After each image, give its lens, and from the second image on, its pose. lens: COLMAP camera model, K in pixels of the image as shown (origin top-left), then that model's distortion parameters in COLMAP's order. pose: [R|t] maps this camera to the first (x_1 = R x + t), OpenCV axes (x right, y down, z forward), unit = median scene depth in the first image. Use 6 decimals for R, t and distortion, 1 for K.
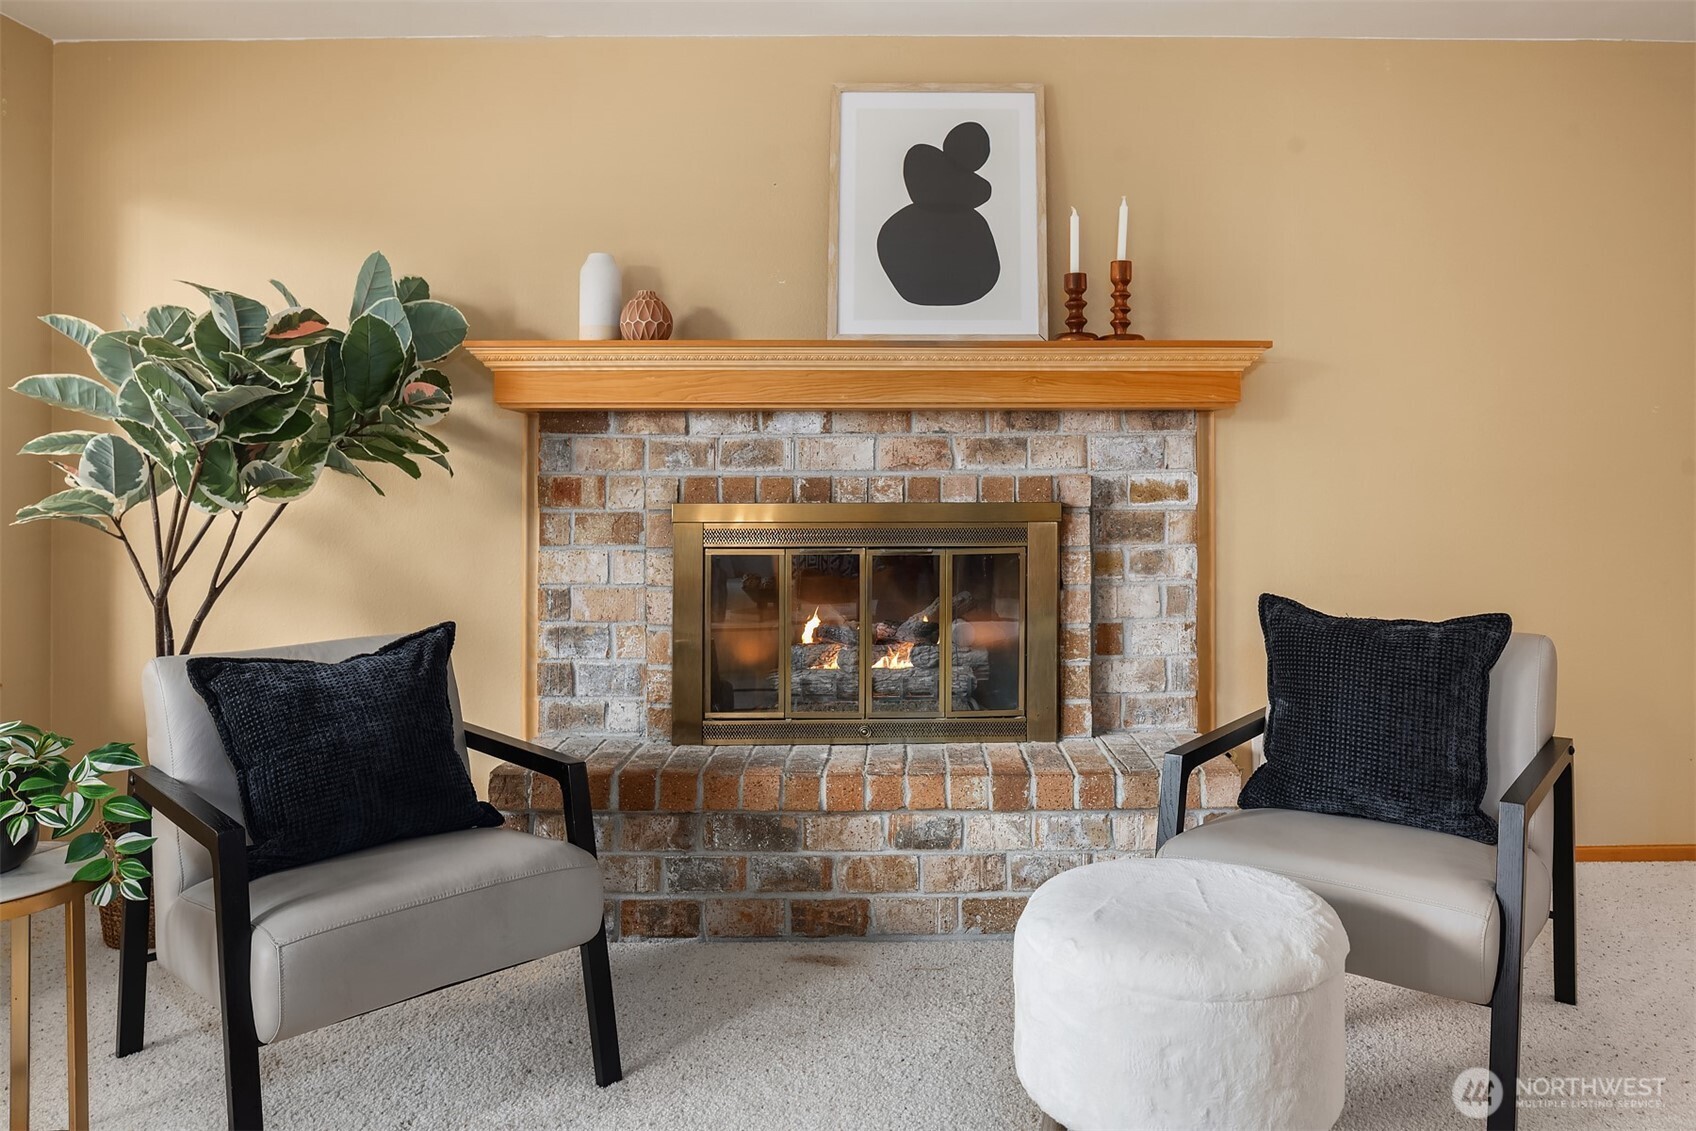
lens RADIAL K [[1178.5, 0, 908.8], [0, 1178.5, 473.7], [0, 0, 1]] dist [-0.003633, -0.000539]
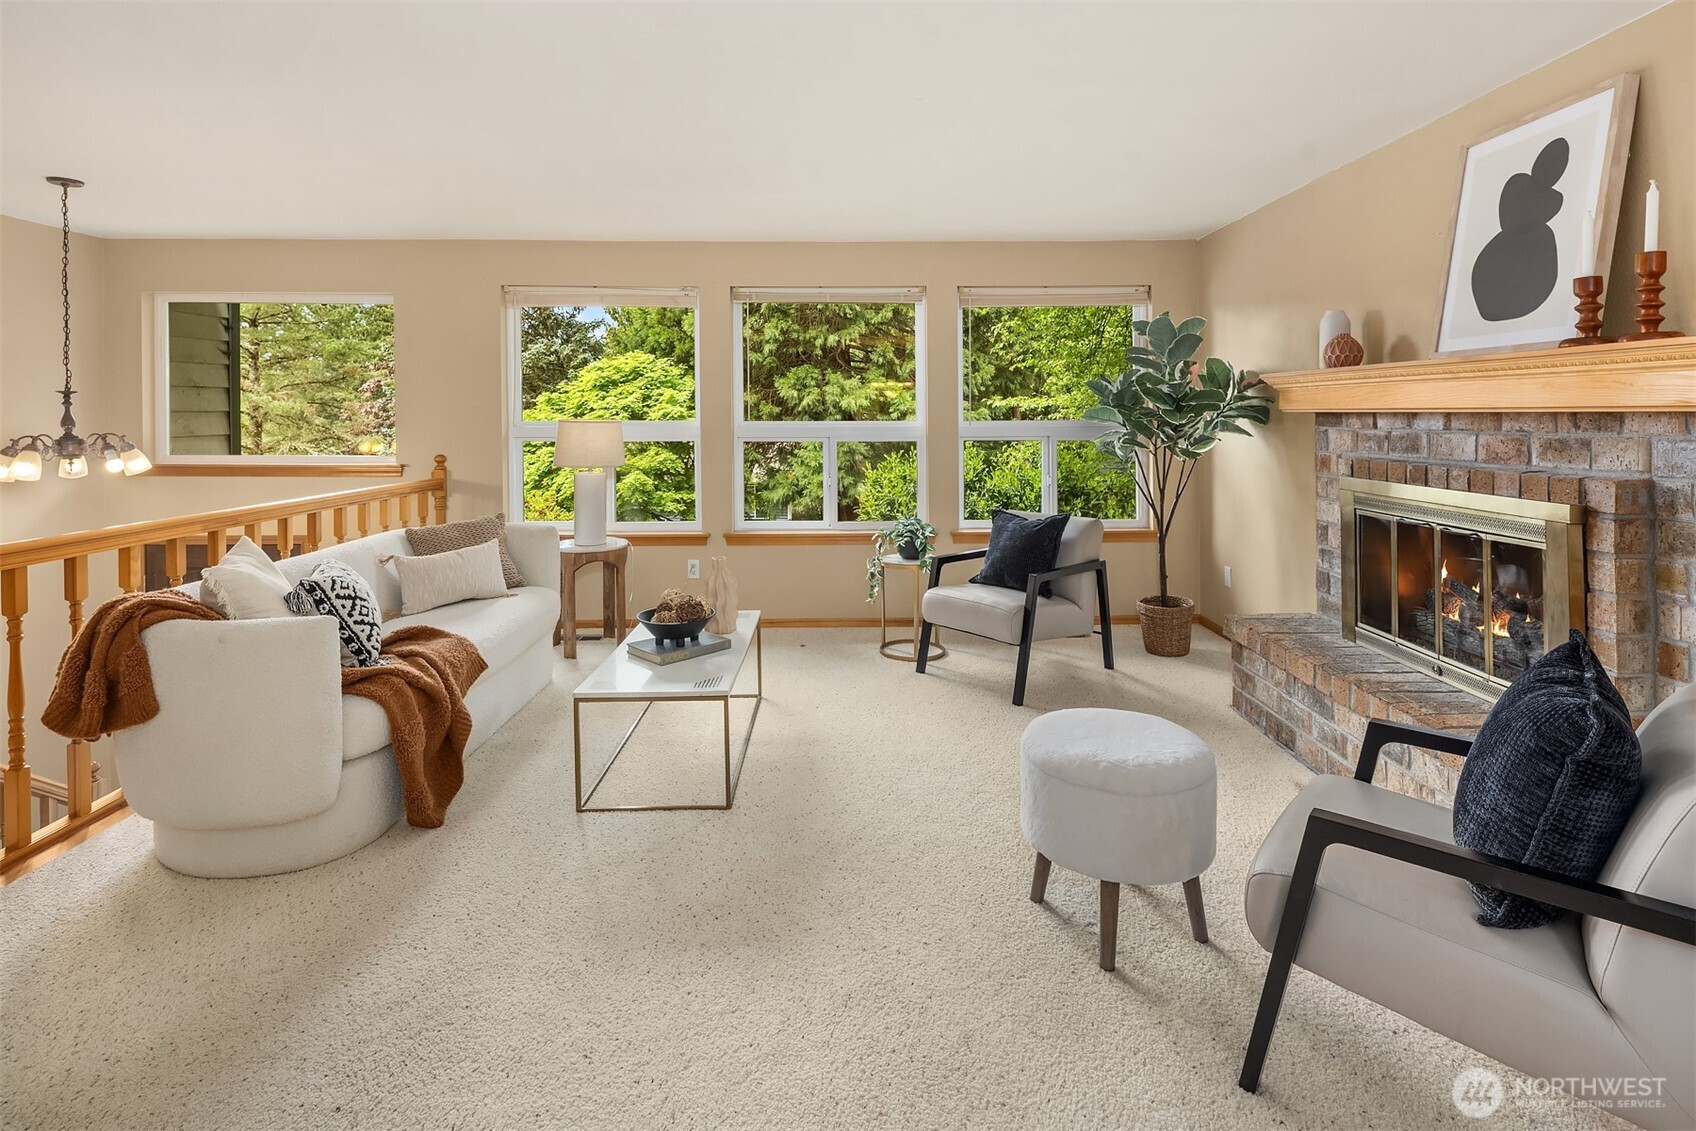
lens RADIAL K [[820.2, 0, 851.1], [0, 820.2, 423.4], [0, 0, 1]] dist [-0.000872, 0.000318]
pose [[-0.002303, 0.013429, -0.999907, 0.806260], [0.014113, 0.999811, 0.013395, -0.062142], [0.999898, -0.014081, -0.002492, 0.368415]]
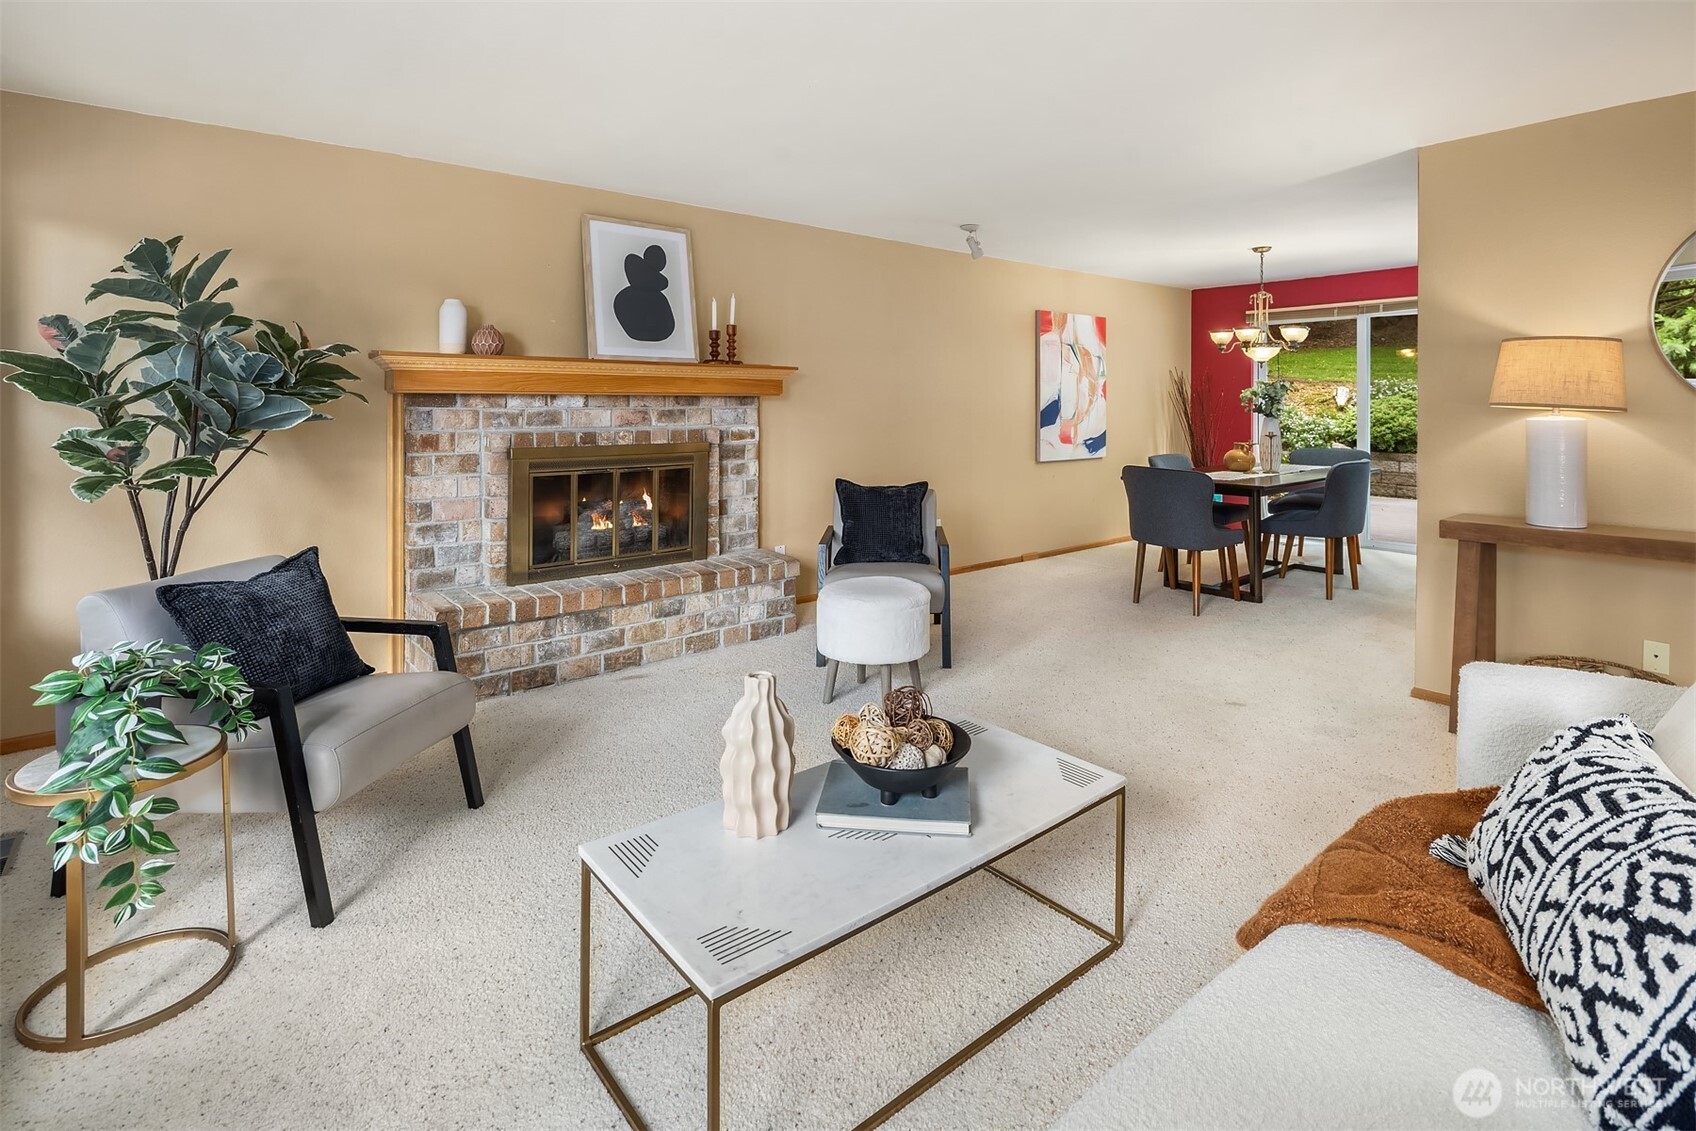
lens RADIAL K [[822.4, 0, 860.1], [0, 822.4, 415.2], [0, 0, 1]] dist [0.000074, -0.000102]
pose [[0.776647, -0.005132, 0.629915, -0.544332], [-0.004848, 0.999889, 0.014123, -0.041797], [-0.629917, -0.014022, 0.776536, -0.260693]]
